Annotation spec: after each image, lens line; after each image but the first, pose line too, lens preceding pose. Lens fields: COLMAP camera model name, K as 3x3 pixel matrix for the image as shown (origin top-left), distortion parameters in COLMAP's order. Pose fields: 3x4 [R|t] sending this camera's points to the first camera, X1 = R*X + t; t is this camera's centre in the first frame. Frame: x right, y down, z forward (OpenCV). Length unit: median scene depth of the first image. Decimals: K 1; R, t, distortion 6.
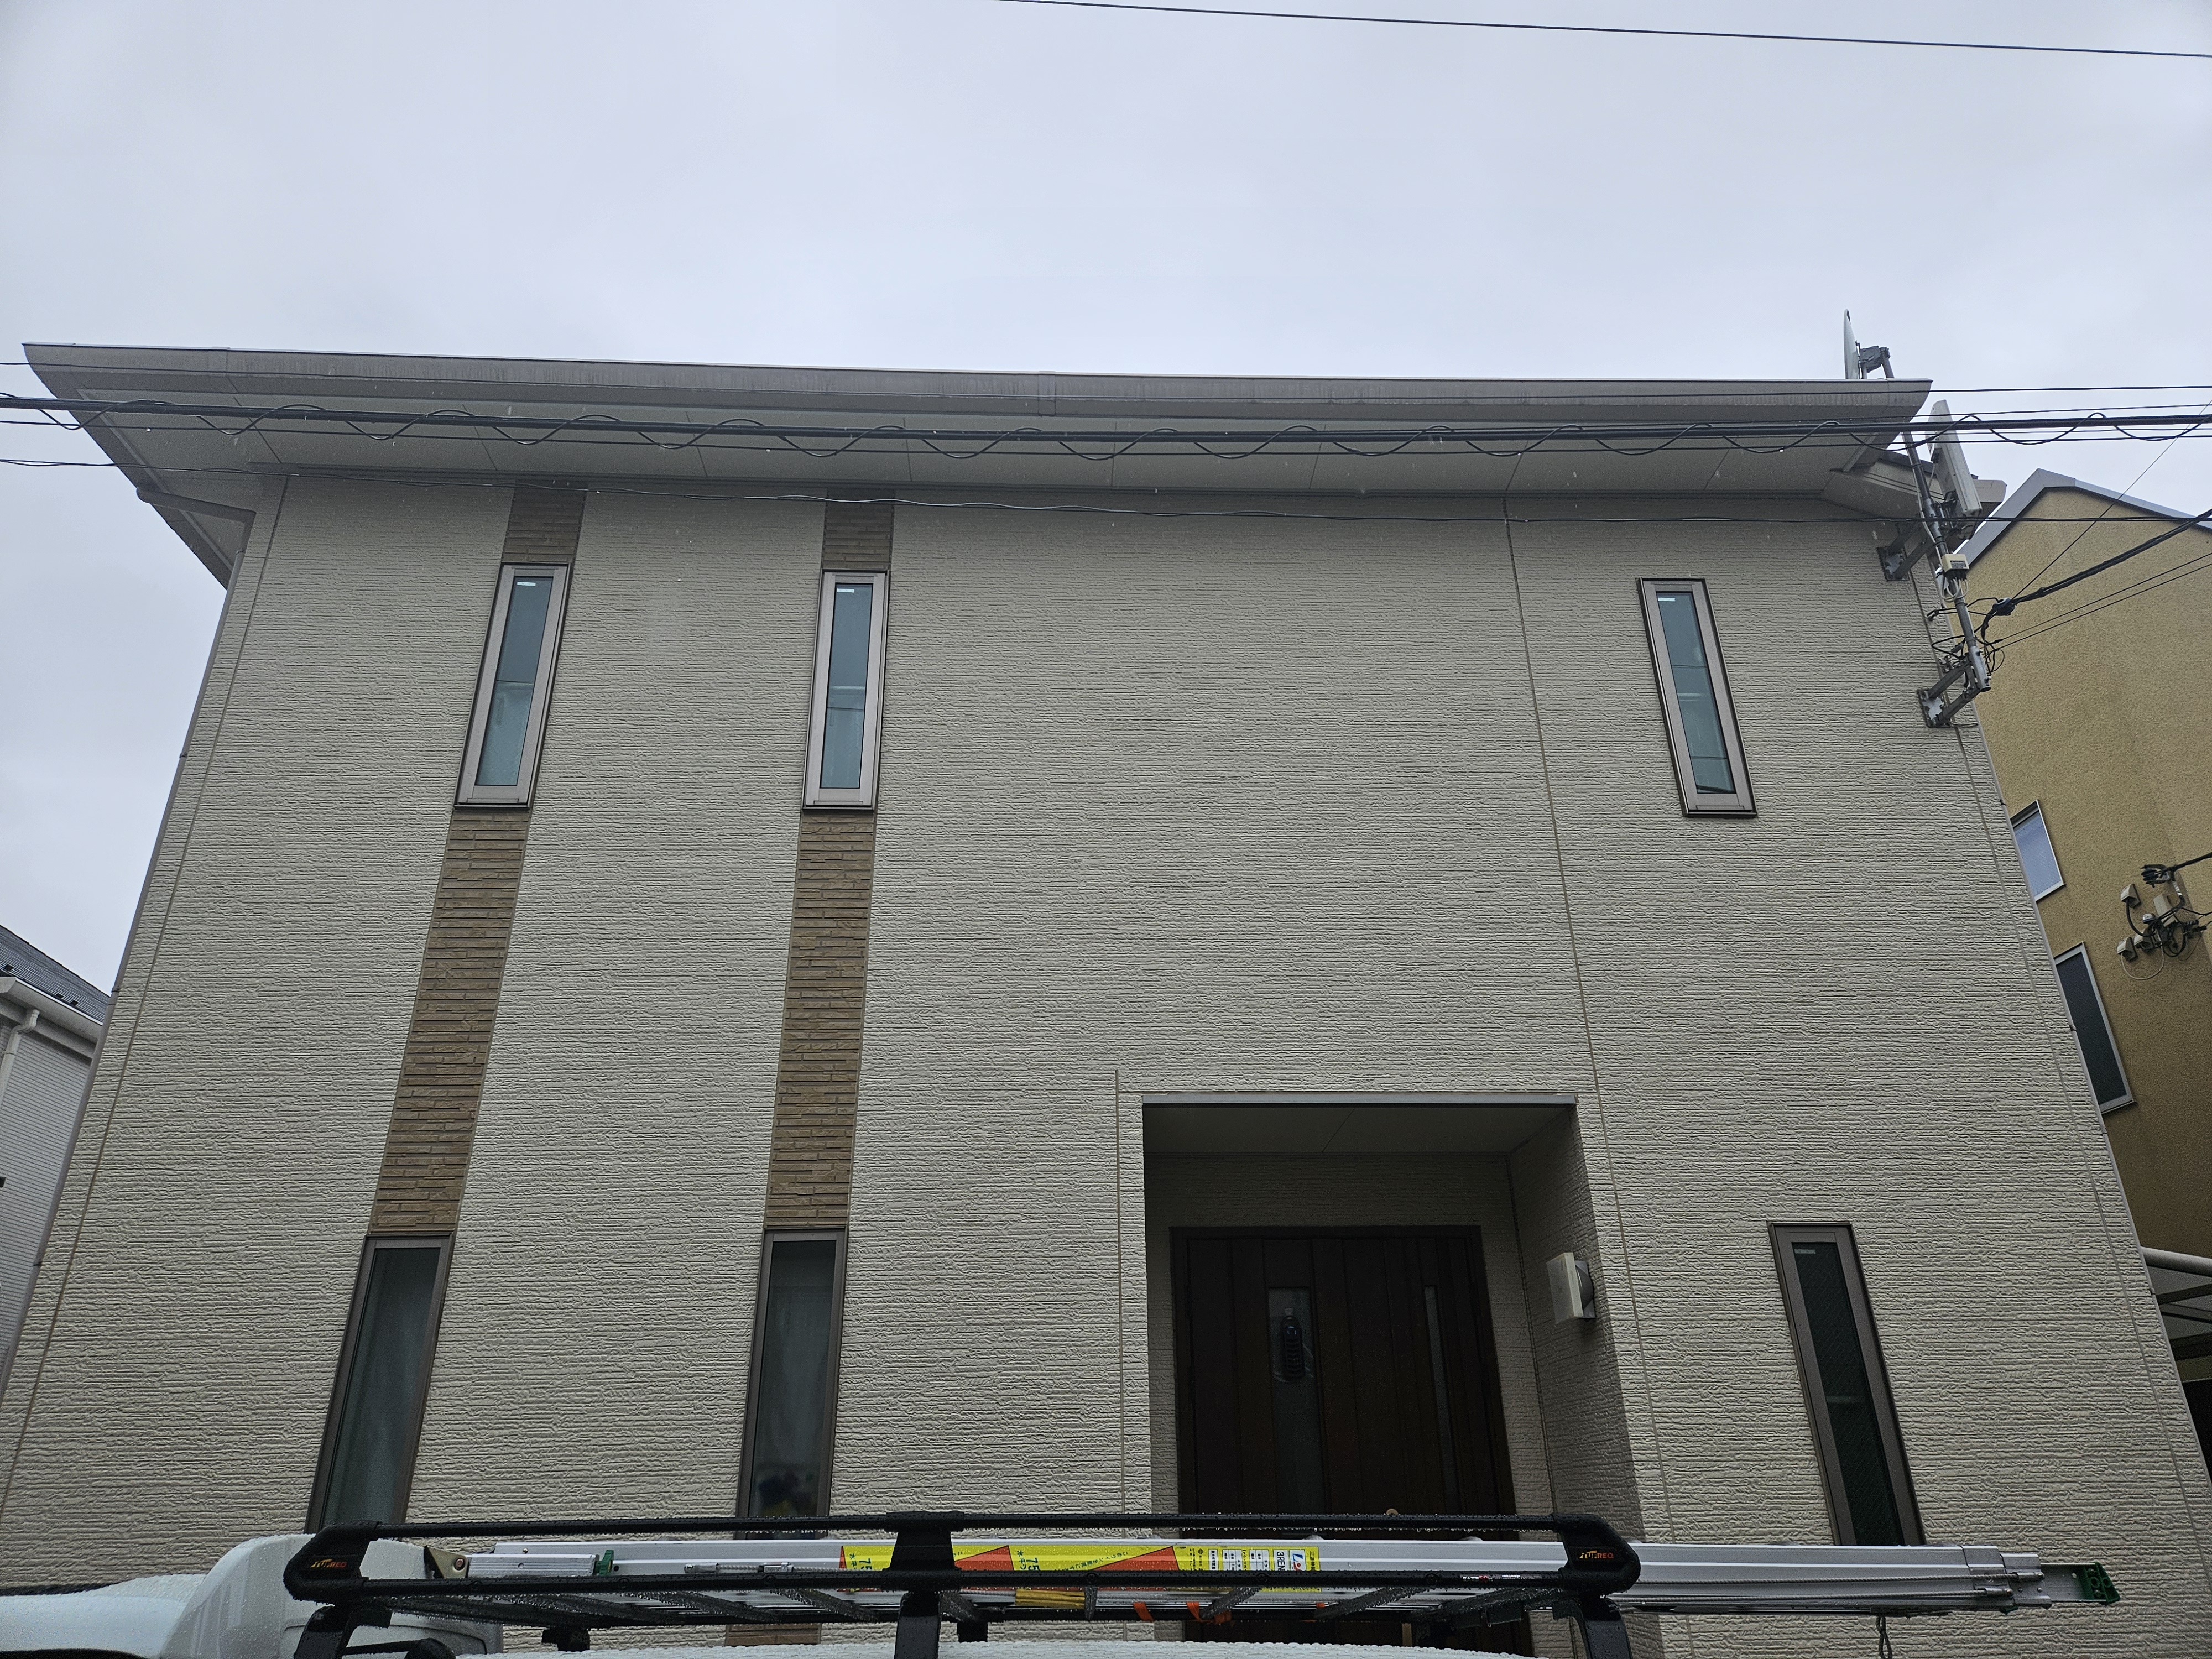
lens RADIAL K [[1470.4, 0, 1132.3], [0, 1470.4, 823.7], [0, 0, 1]] dist [0.092889, -0.077390]
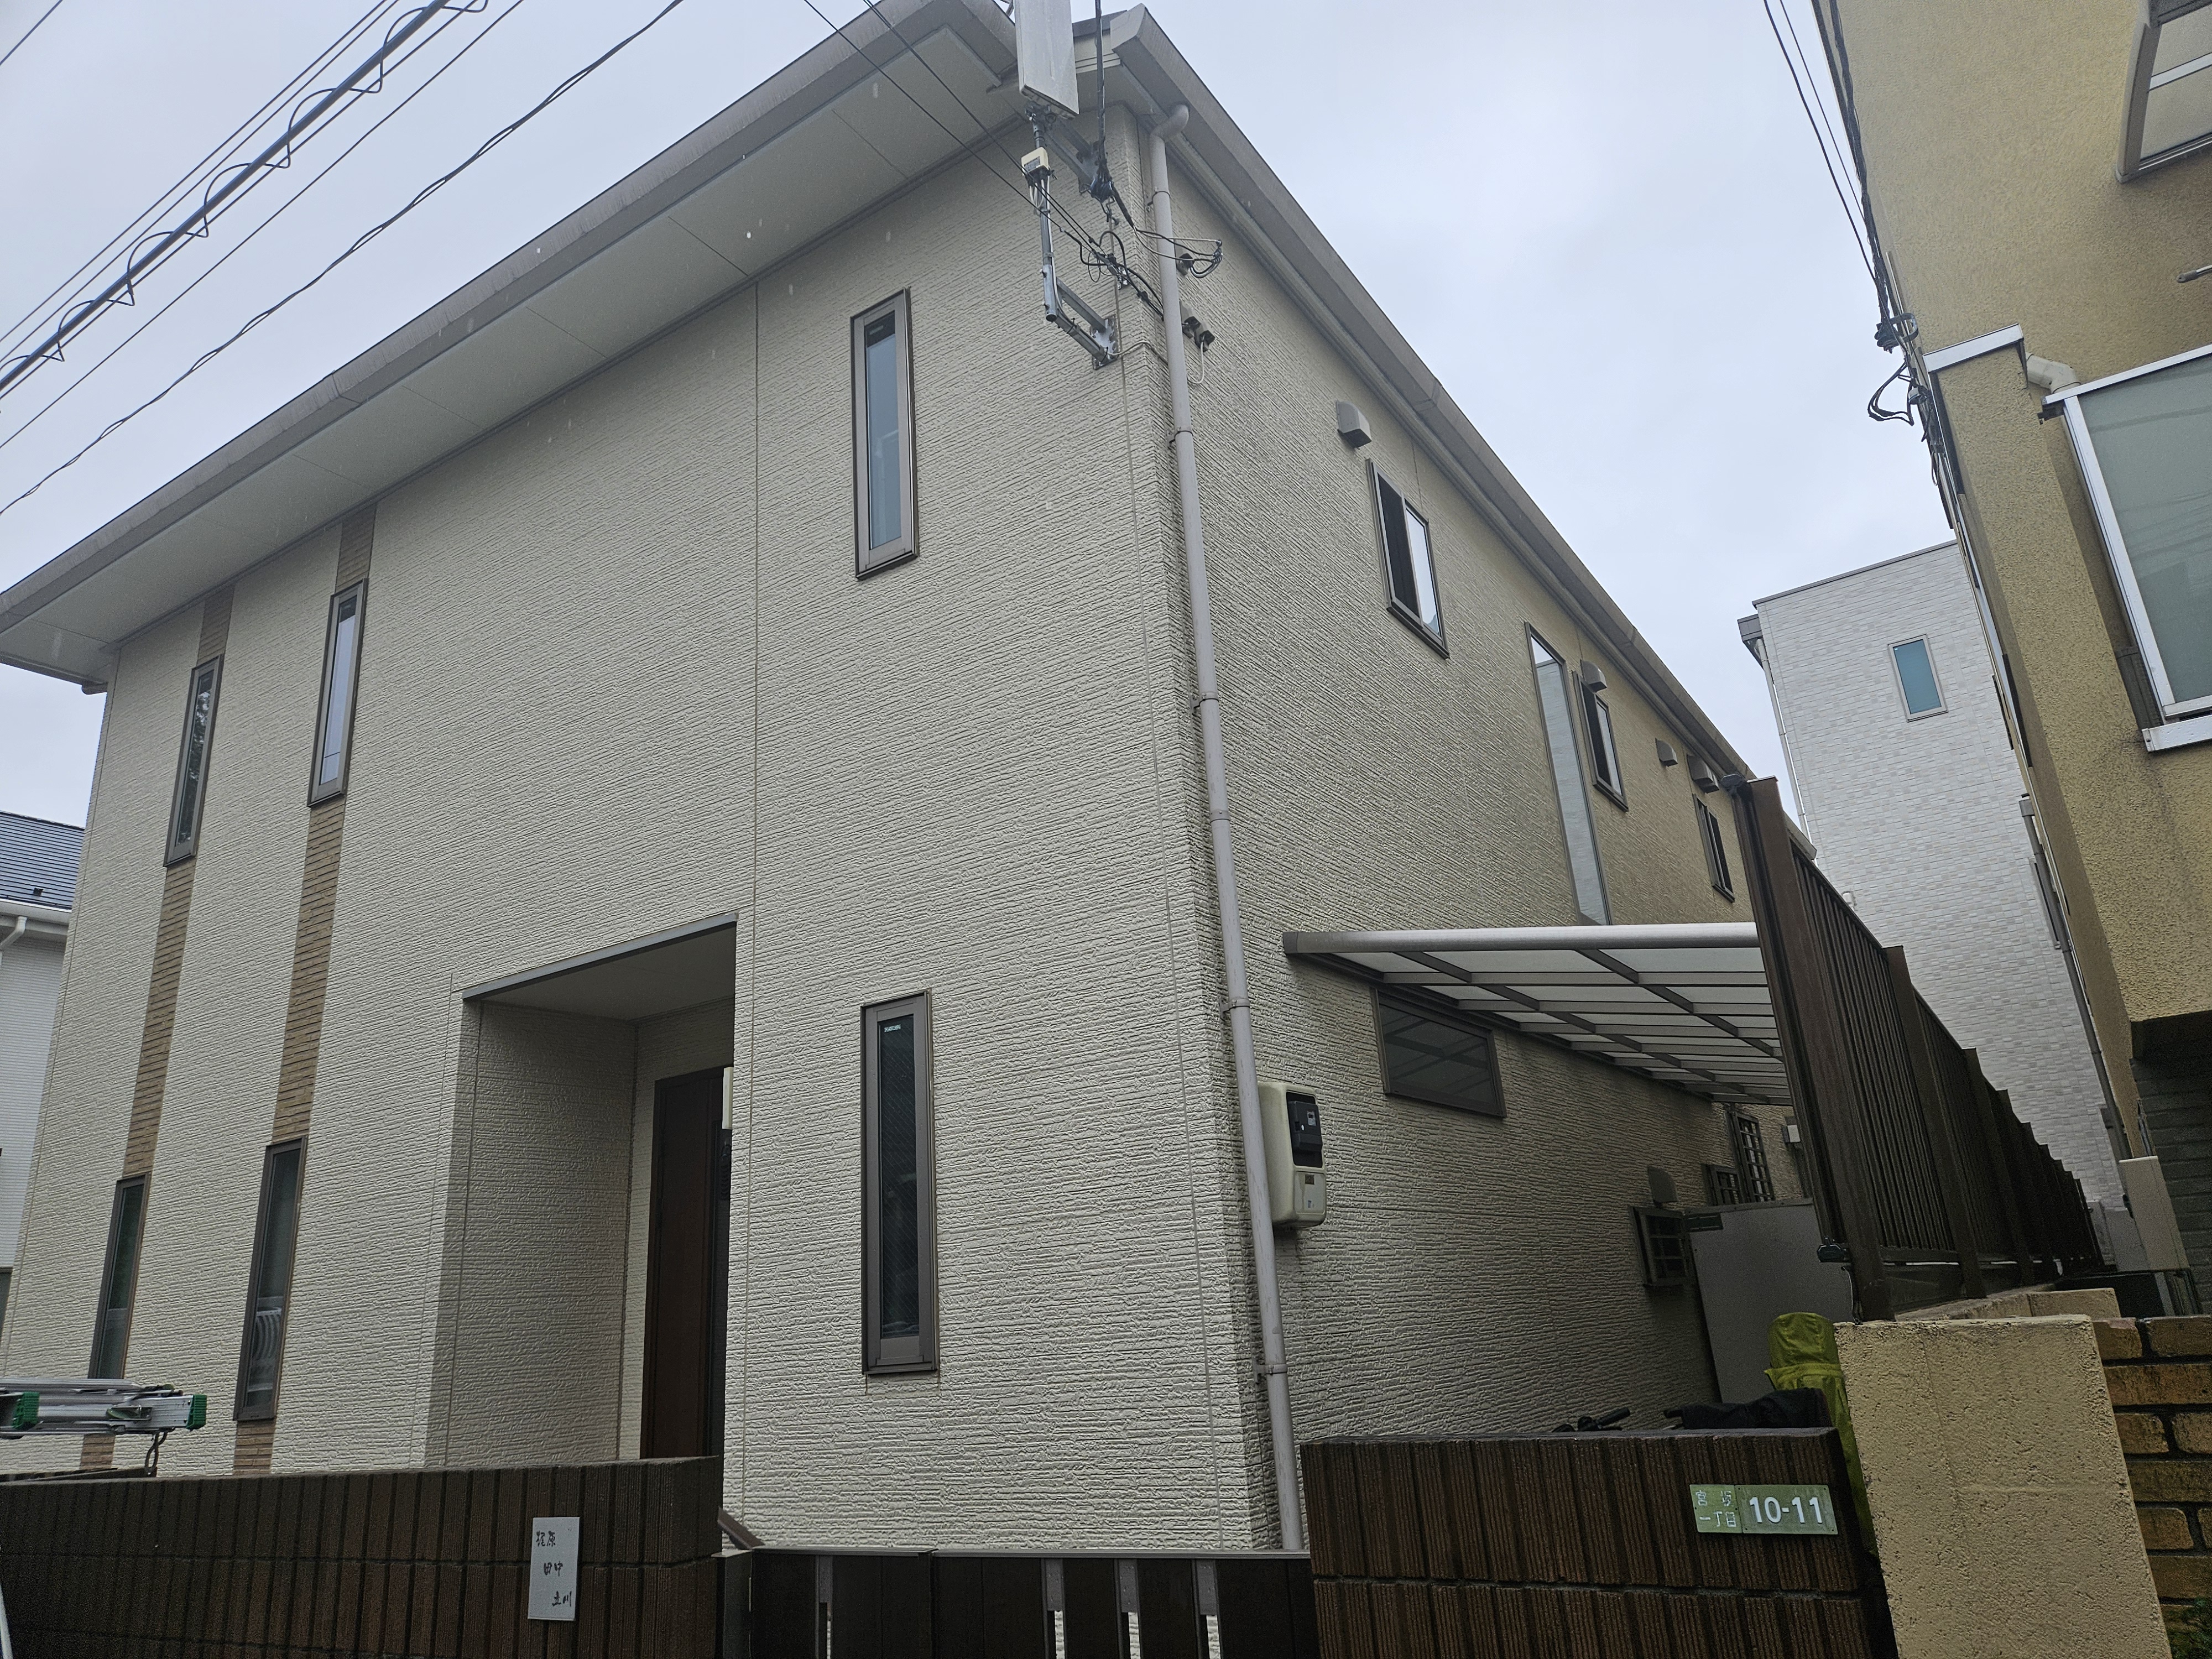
lens RADIAL K [[1470.4, 0, 1132.3], [0, 1470.4, 823.7], [0, 0, 1]] dist [0.092889, -0.077390]
pose [[0.806763, -0.228375, -0.544957, 1.045204], [0.302755, 0.951791, 0.049336, 0.154942], [0.507418, -0.204791, 0.837011, 0.314173]]
